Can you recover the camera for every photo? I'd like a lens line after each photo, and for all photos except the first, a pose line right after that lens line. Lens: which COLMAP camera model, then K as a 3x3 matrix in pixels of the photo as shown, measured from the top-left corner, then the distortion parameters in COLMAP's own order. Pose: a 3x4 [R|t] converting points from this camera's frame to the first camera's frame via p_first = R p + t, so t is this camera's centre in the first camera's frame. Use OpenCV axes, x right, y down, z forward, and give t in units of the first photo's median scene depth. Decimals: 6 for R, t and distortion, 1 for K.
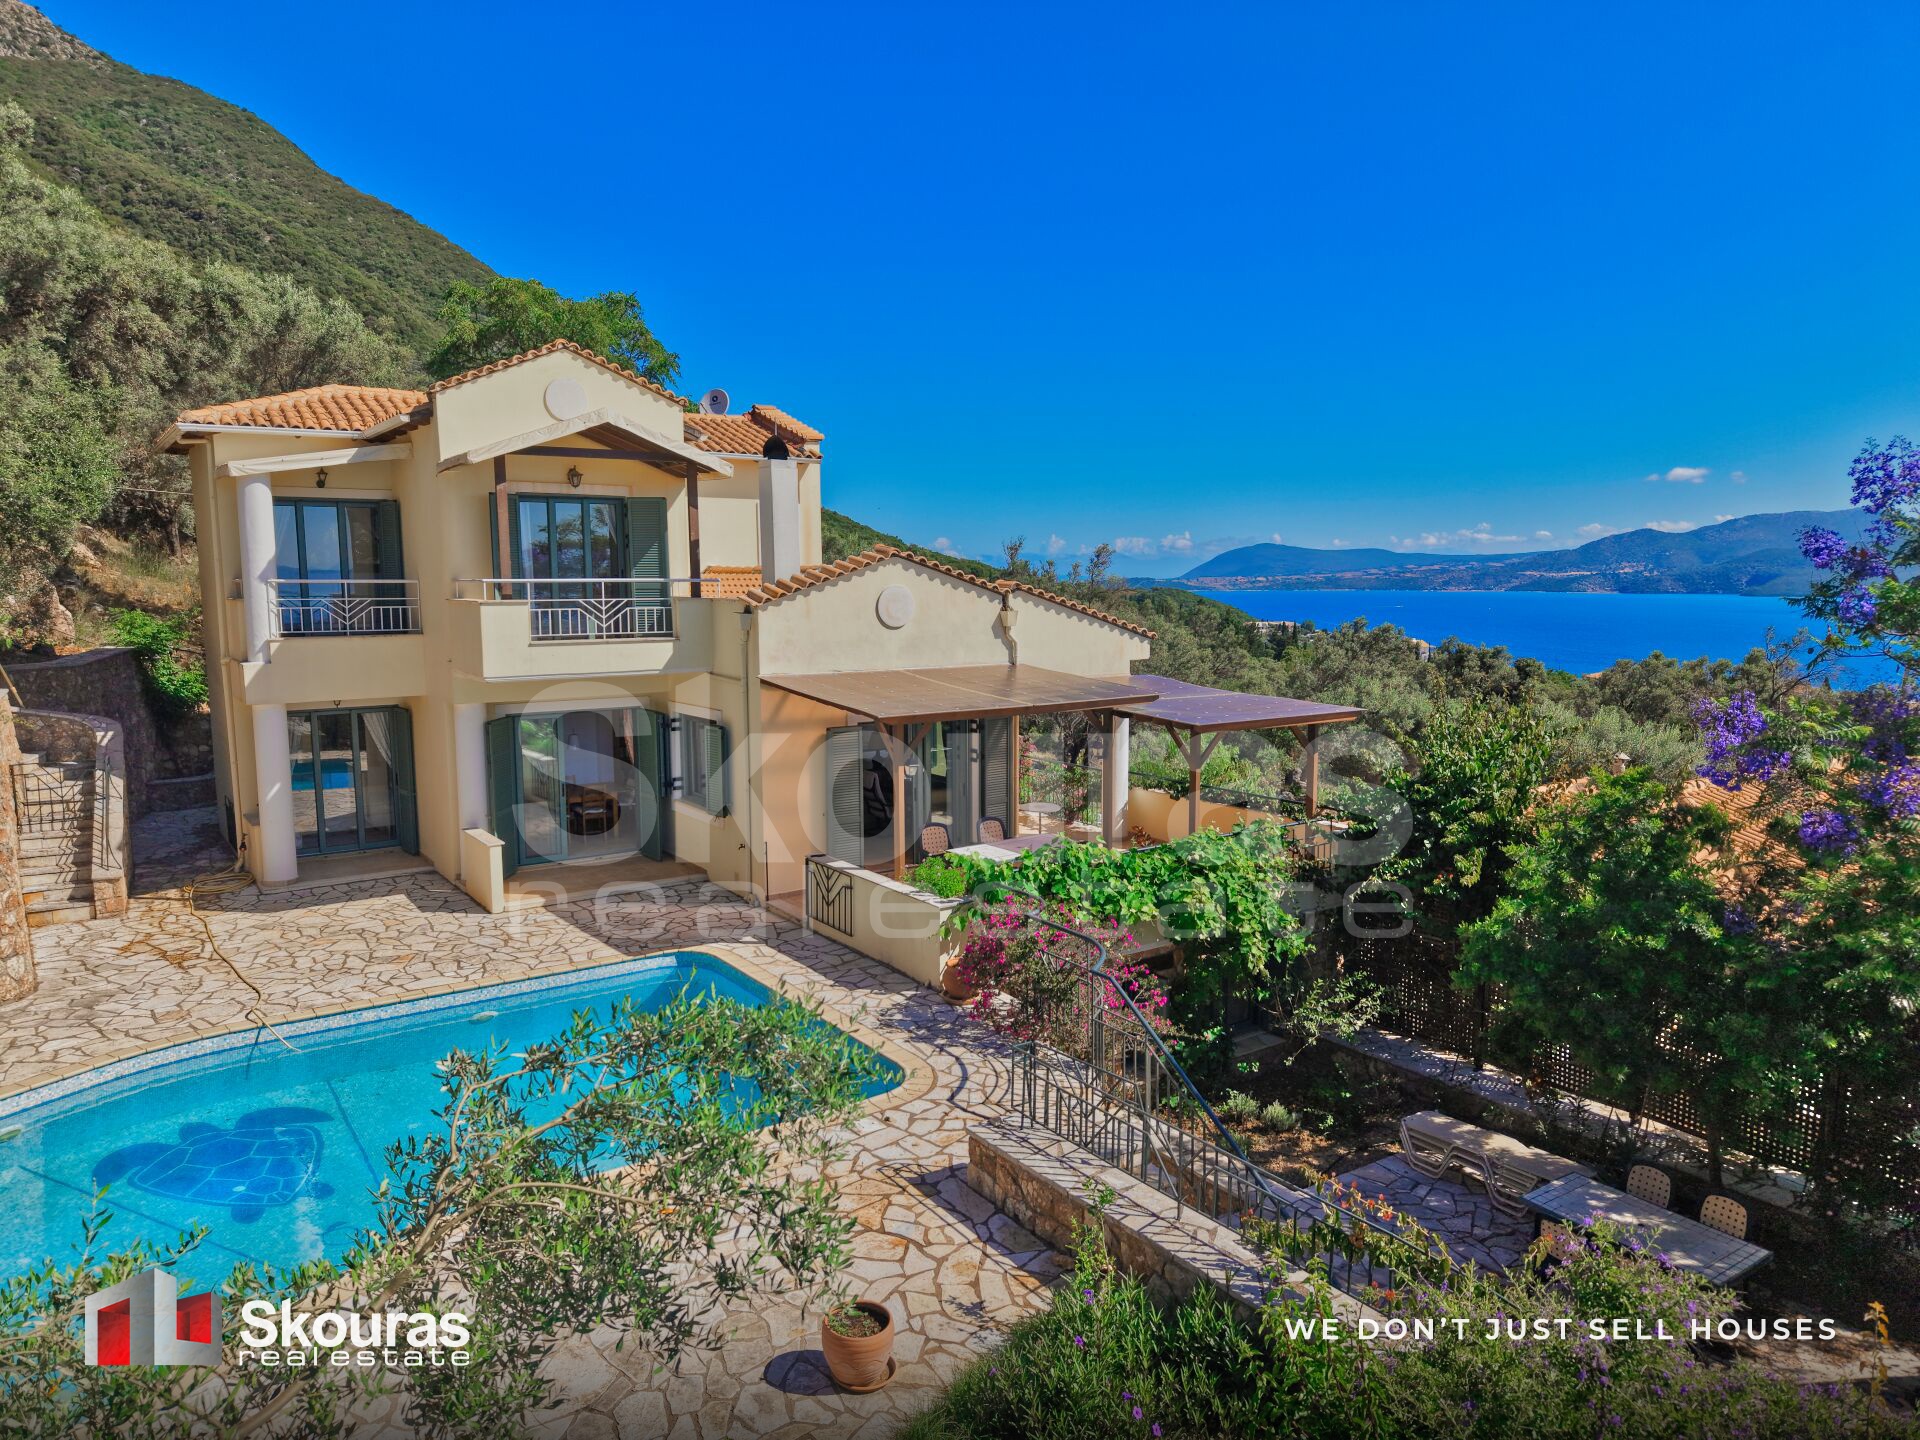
lens RADIAL K [[1282.6, 0, 960.4], [0, 1282.6, 732.5], [0, 0, 1]] dist [0.026720, -0.026057]
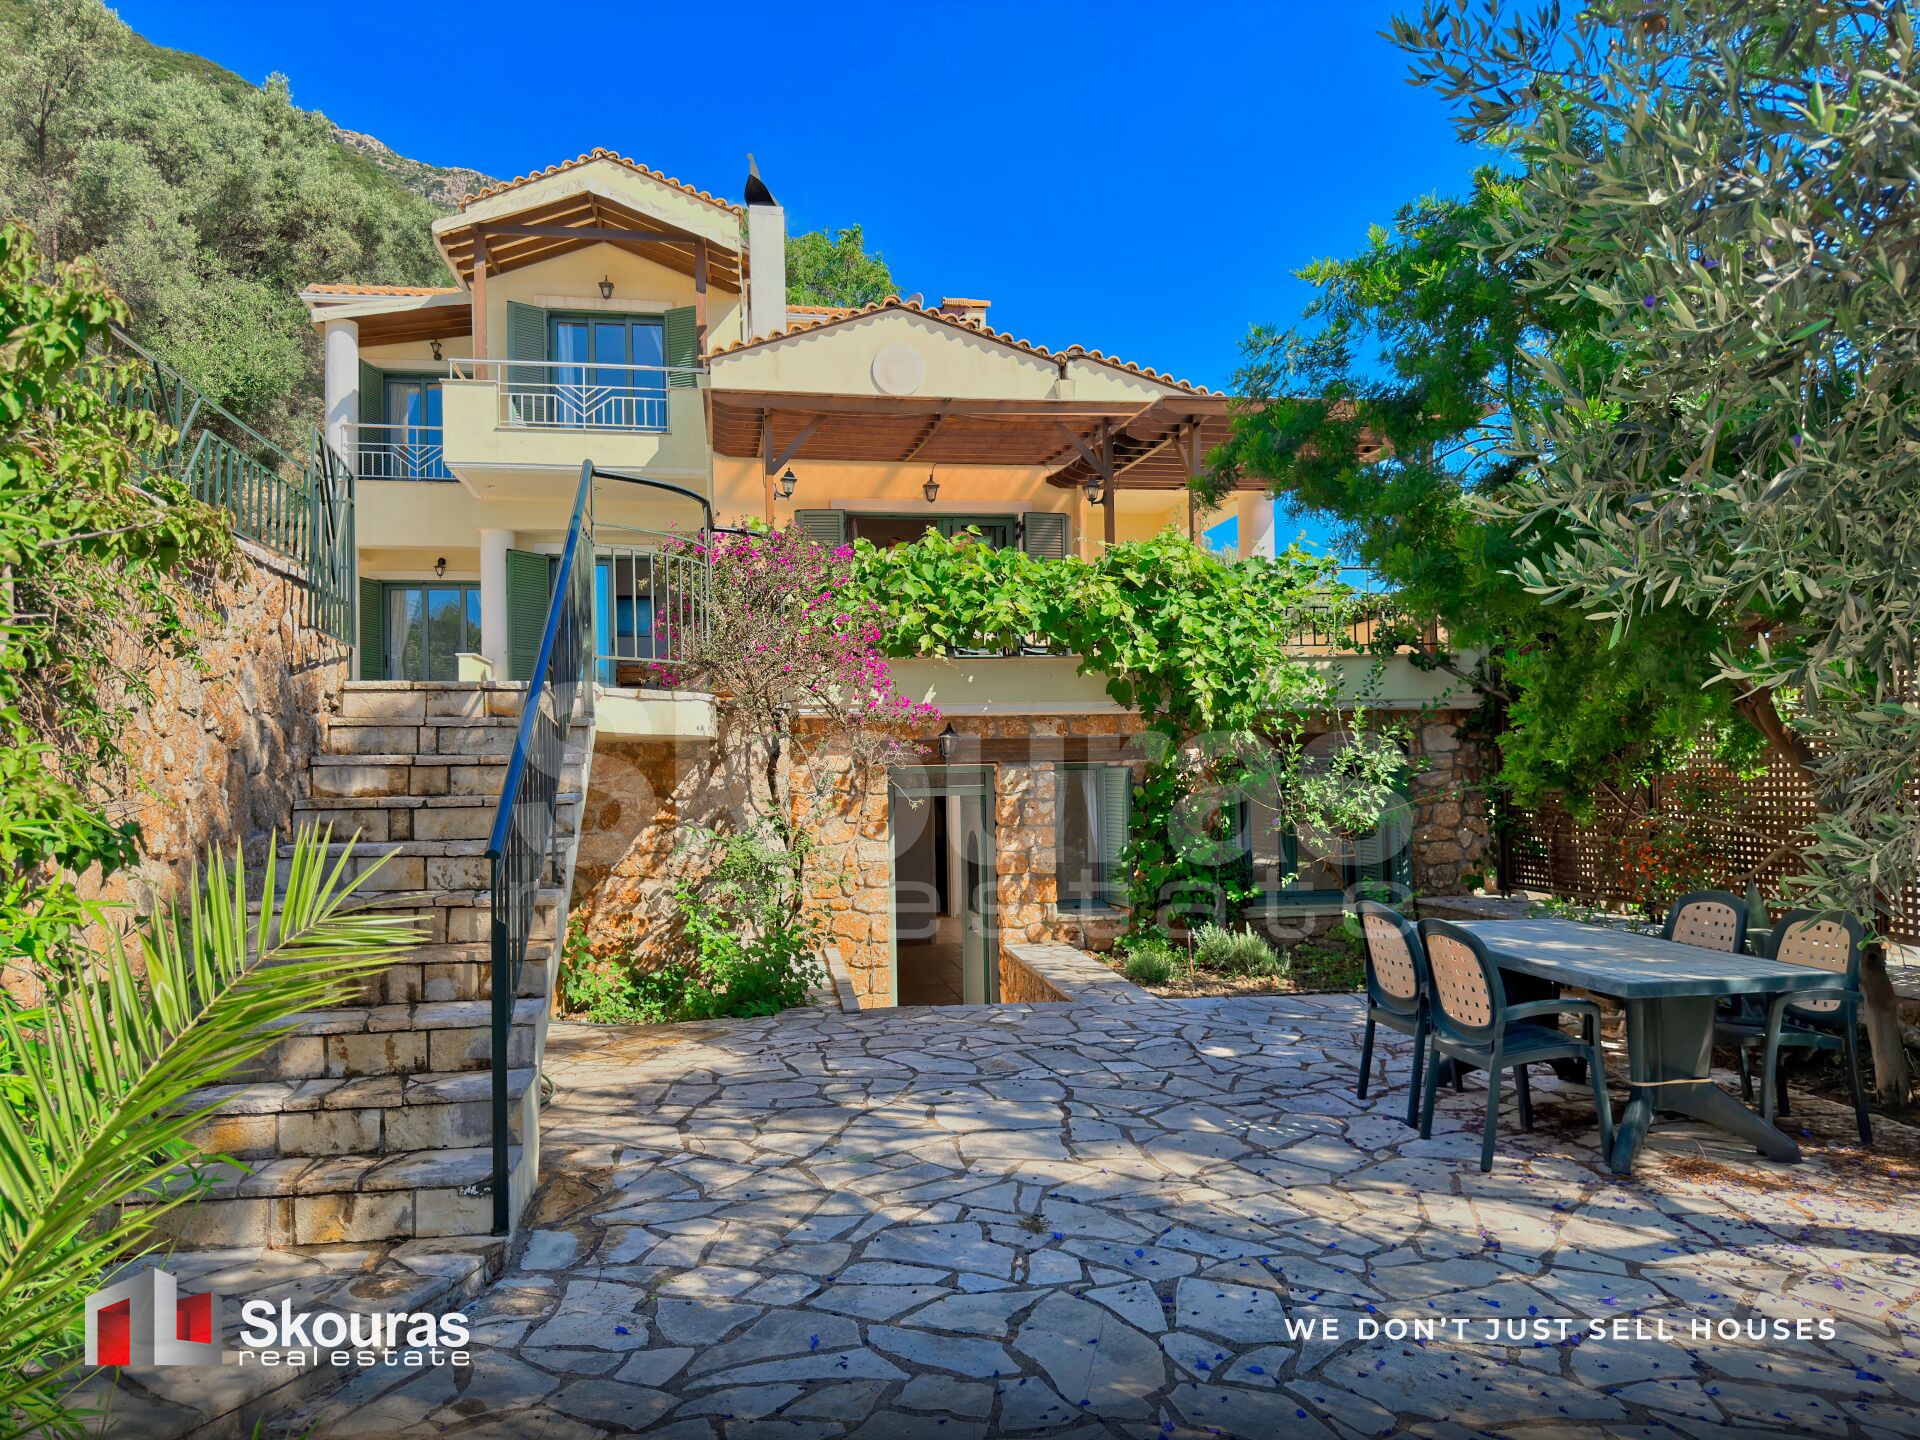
lens RADIAL K [[1350.5, 0, 957.9], [0, 1350.5, 734.0], [0, 0, 1]] dist [0.050543, -0.057793]
pose [[0.906596, -0.021198, -0.421466, 0.364798], [-0.039249, 0.990173, -0.134228, 0.261670], [0.420170, 0.138233, 0.896855, 0.297365]]
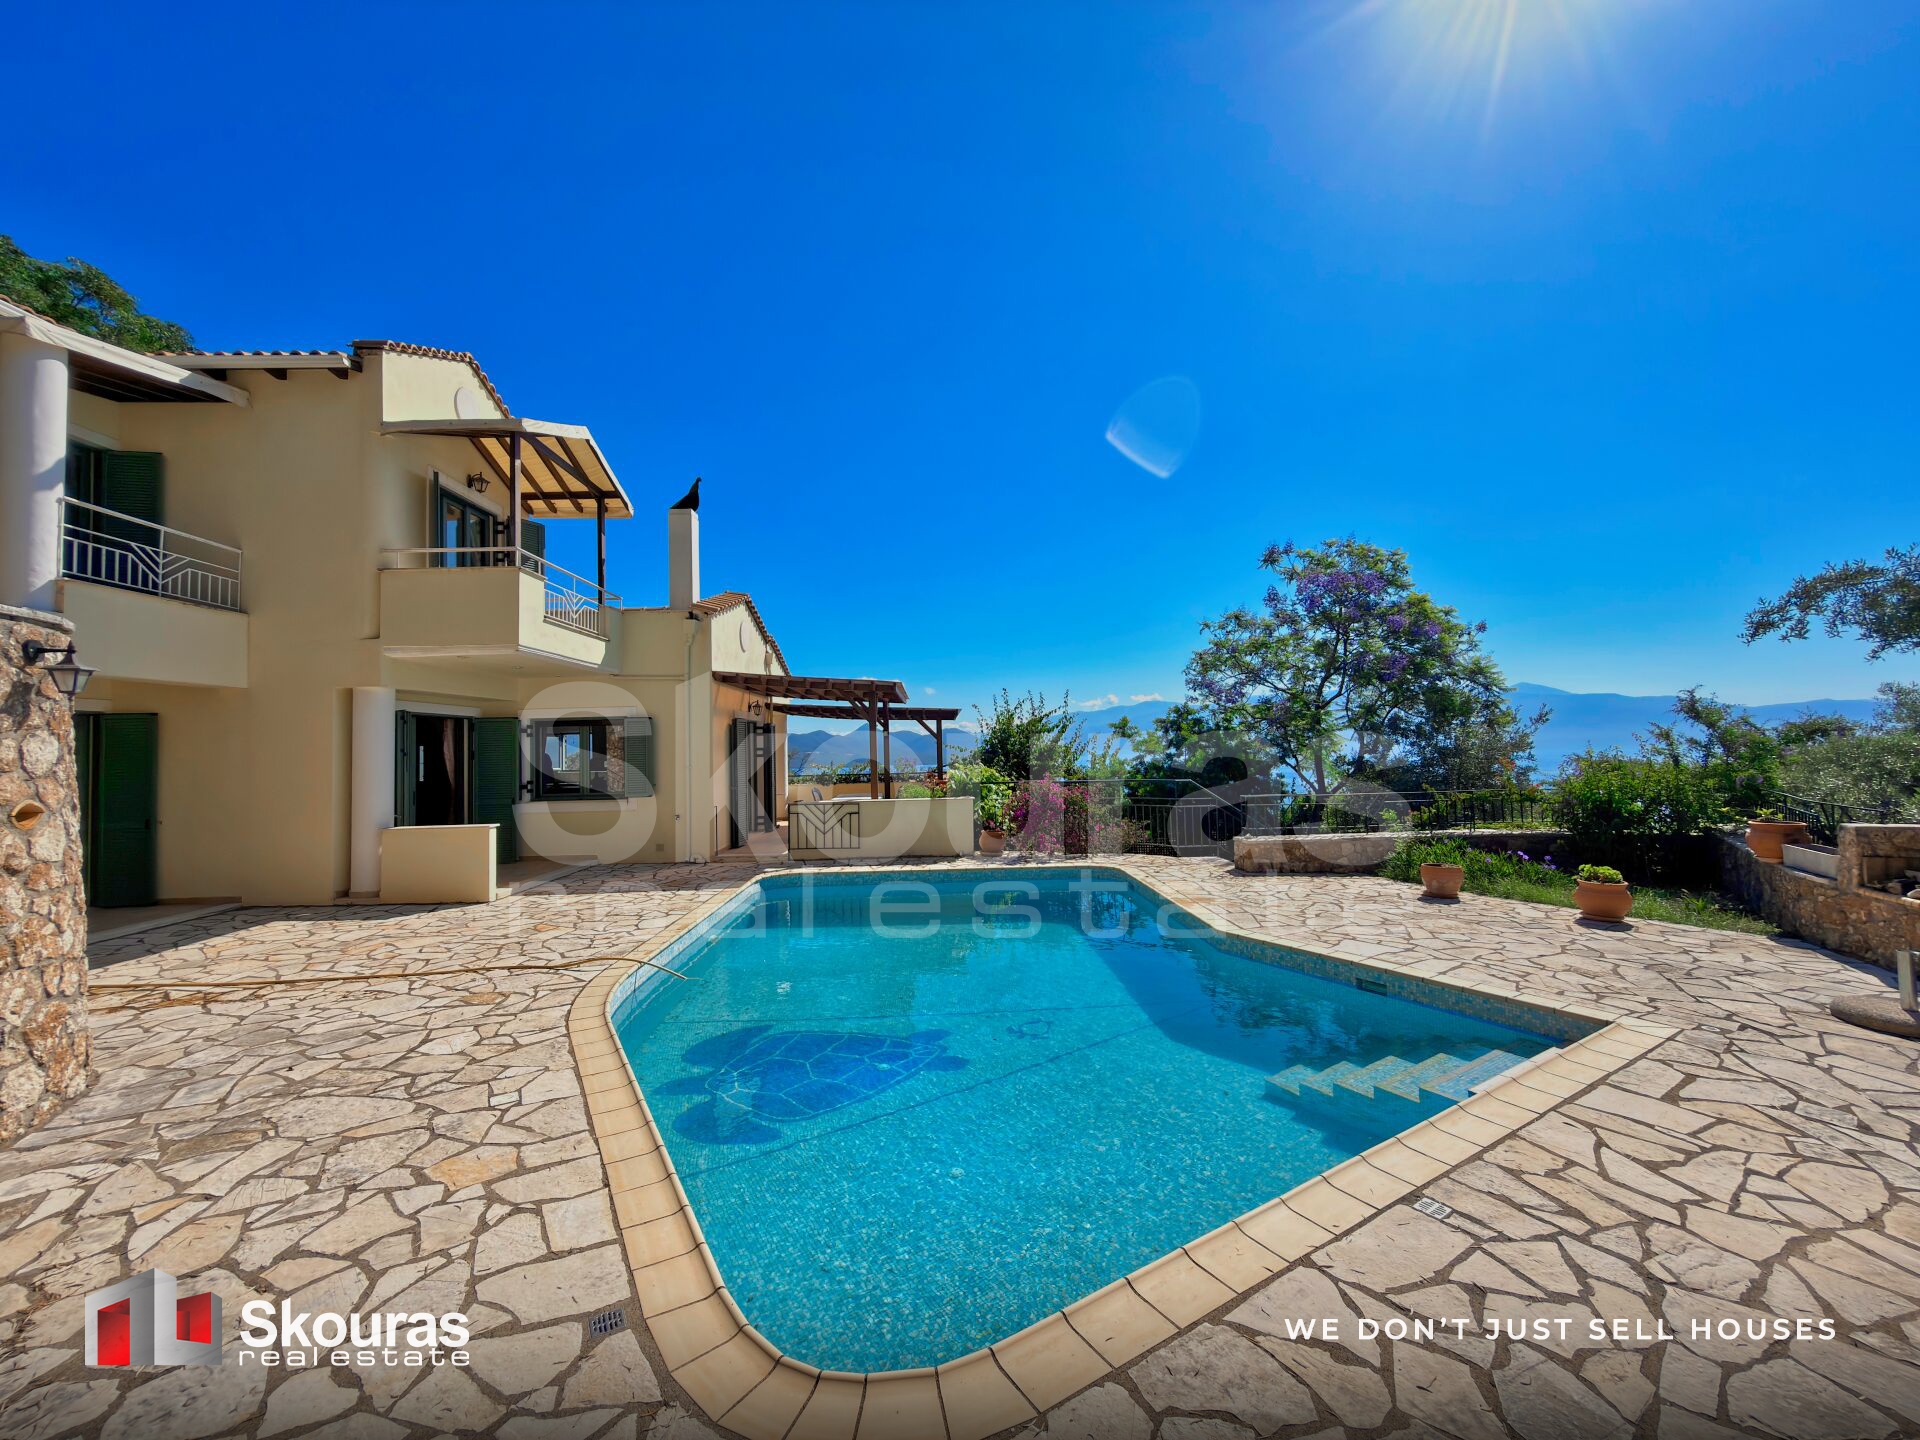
lens RADIAL K [[762.8, 0, 956.5], [0, 762.8, 724.1], [0, 0, 1]] dist [-0.001100, 0.000630]
pose [[0.544219, 0.018678, 0.838735, -0.656746], [0.124424, 0.986899, -0.102711, 0.114580], [-0.829665, 0.160256, 0.534765, 0.416447]]
